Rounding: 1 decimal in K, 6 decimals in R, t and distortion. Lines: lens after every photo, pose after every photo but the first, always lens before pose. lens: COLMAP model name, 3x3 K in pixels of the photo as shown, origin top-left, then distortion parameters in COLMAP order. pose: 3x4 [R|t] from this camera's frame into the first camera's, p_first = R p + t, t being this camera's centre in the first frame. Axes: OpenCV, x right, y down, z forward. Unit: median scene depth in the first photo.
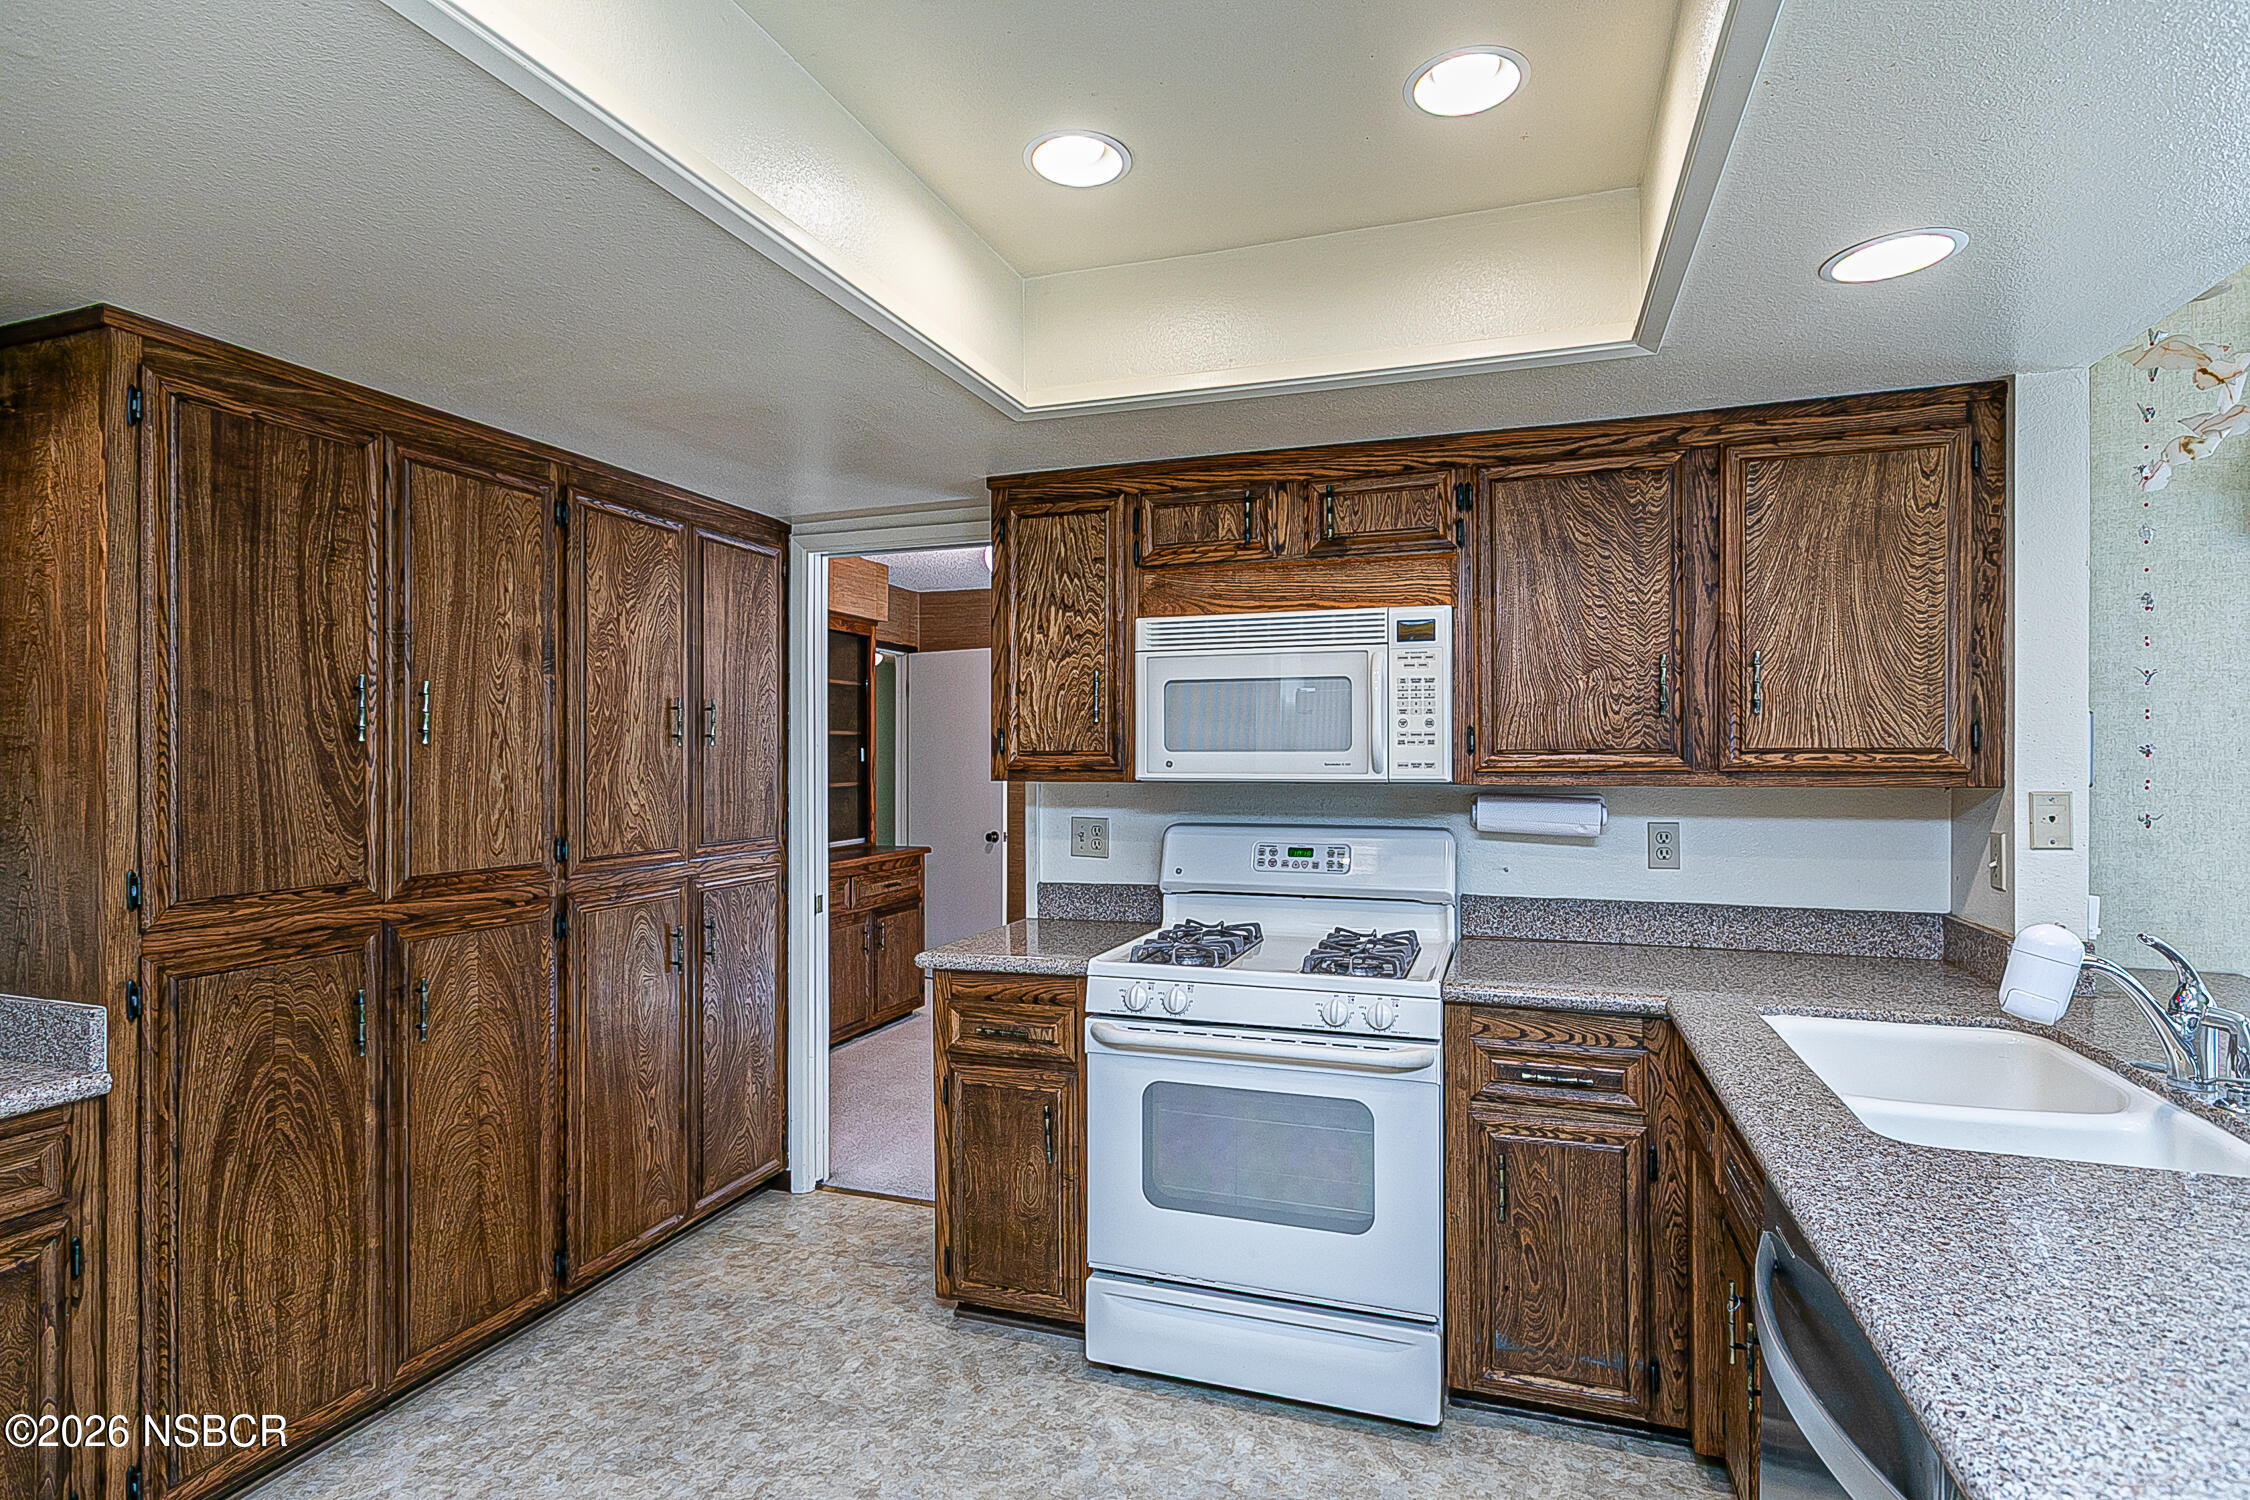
lens RADIAL K [[1110.6, 0, 1125.0], [0, 1110.6, 750.0], [0, 0, 1]] dist [-0.002398, -0.000321]
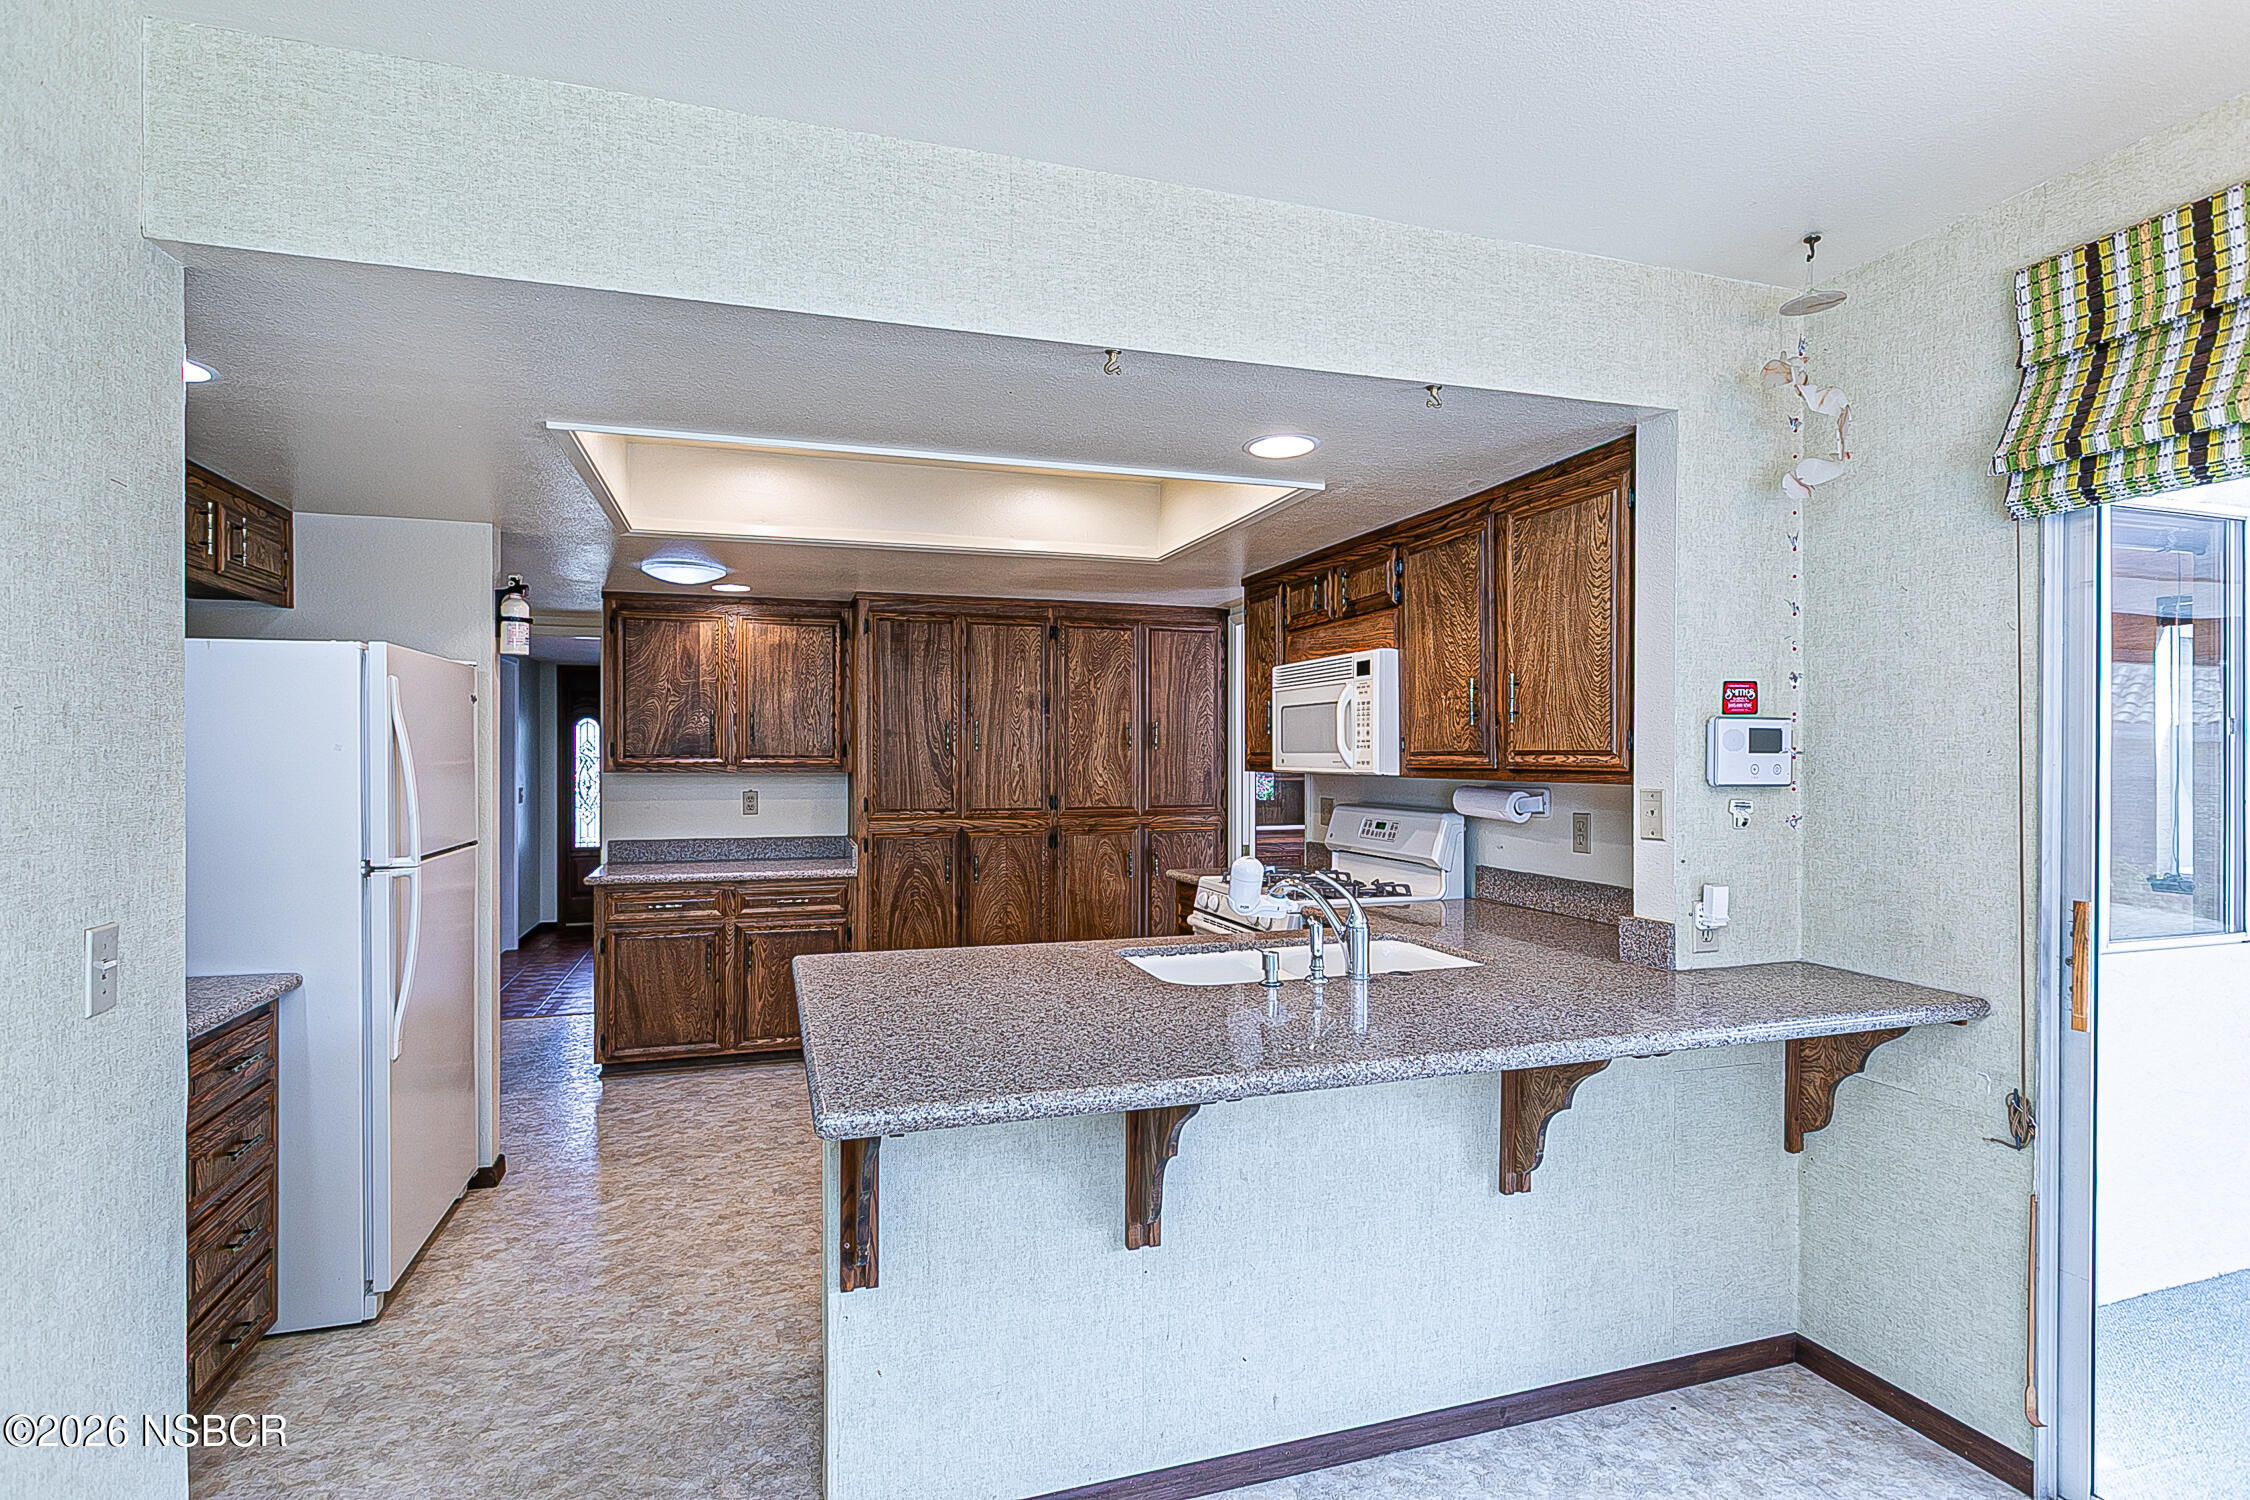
lens RADIAL K [[1110.6, 0, 1125.0], [0, 1110.6, 750.0], [0, 0, 1]] dist [-0.002398, -0.000321]
pose [[0.605289, -0.001966, -0.796003, 1.202760], [0.002404, 0.999997, -0.000642, -0.002406], [0.796002, -0.001525, 0.605292, -0.103509]]
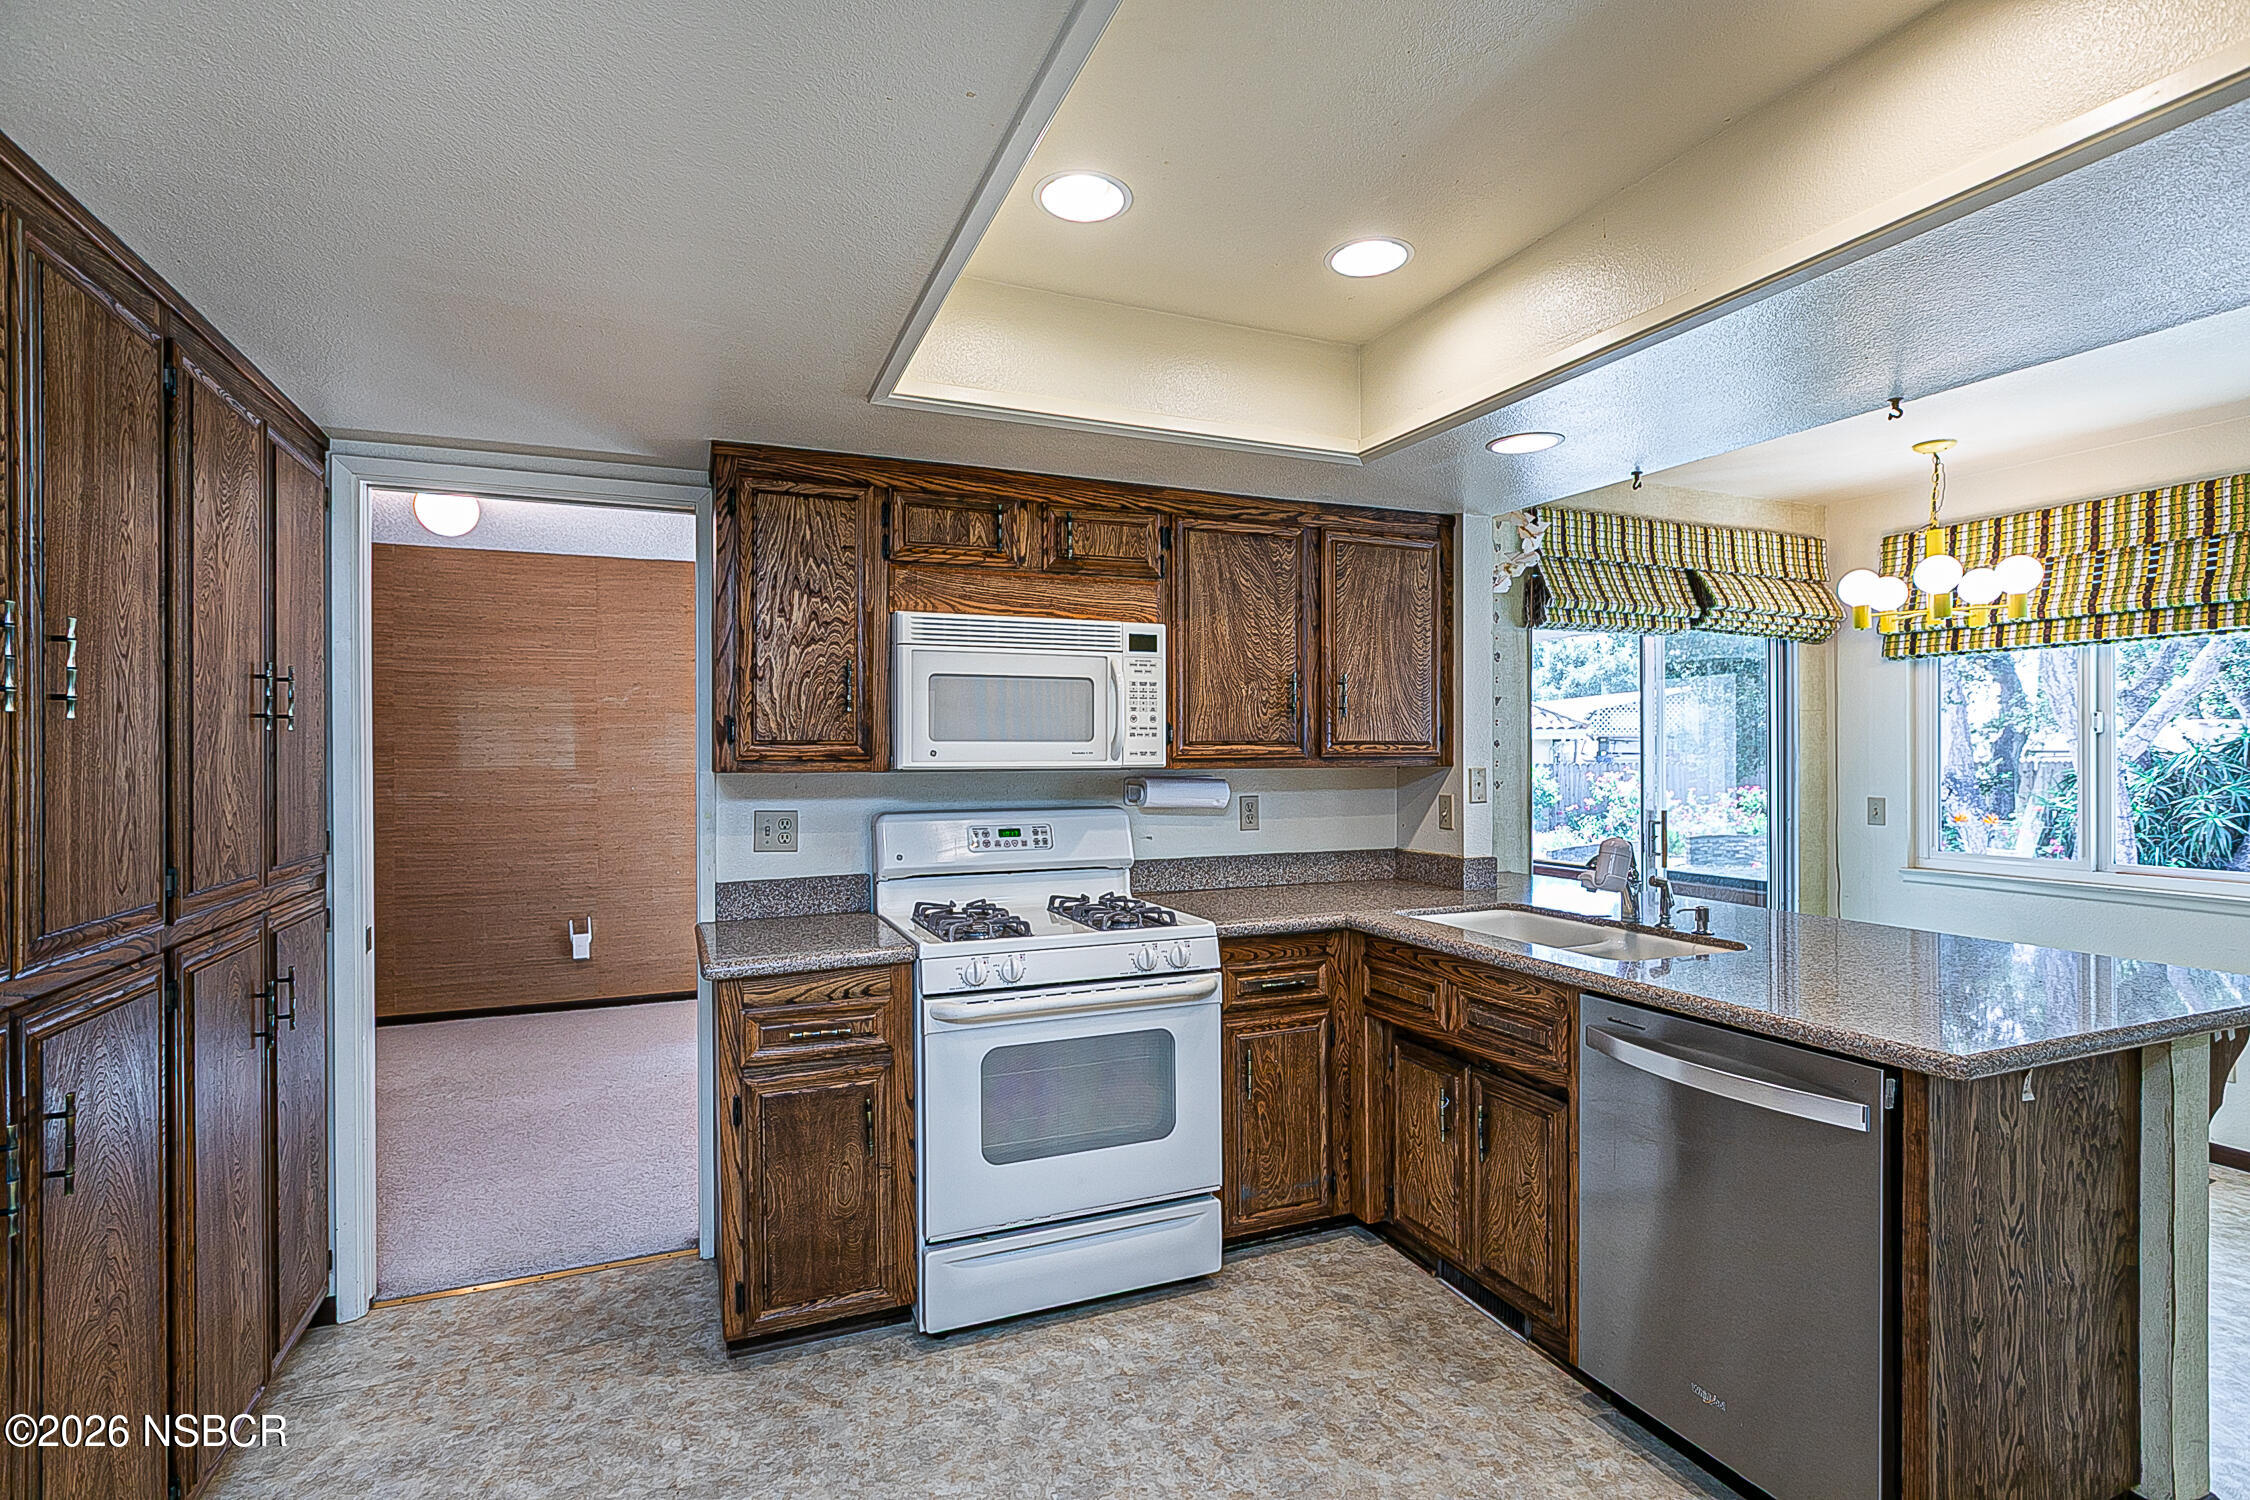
lens RADIAL K [[1062.7, 0, 1125.0], [0, 1062.7, 750.0], [0, 0, 1]] dist [-0.002984, 0.000163]
pose [[0.743233, 0.001227, 0.669032, -0.530857], [-0.001382, 0.999999, -0.000300, 0.010278], [-0.669031, -0.000702, 0.743234, 0.144317]]
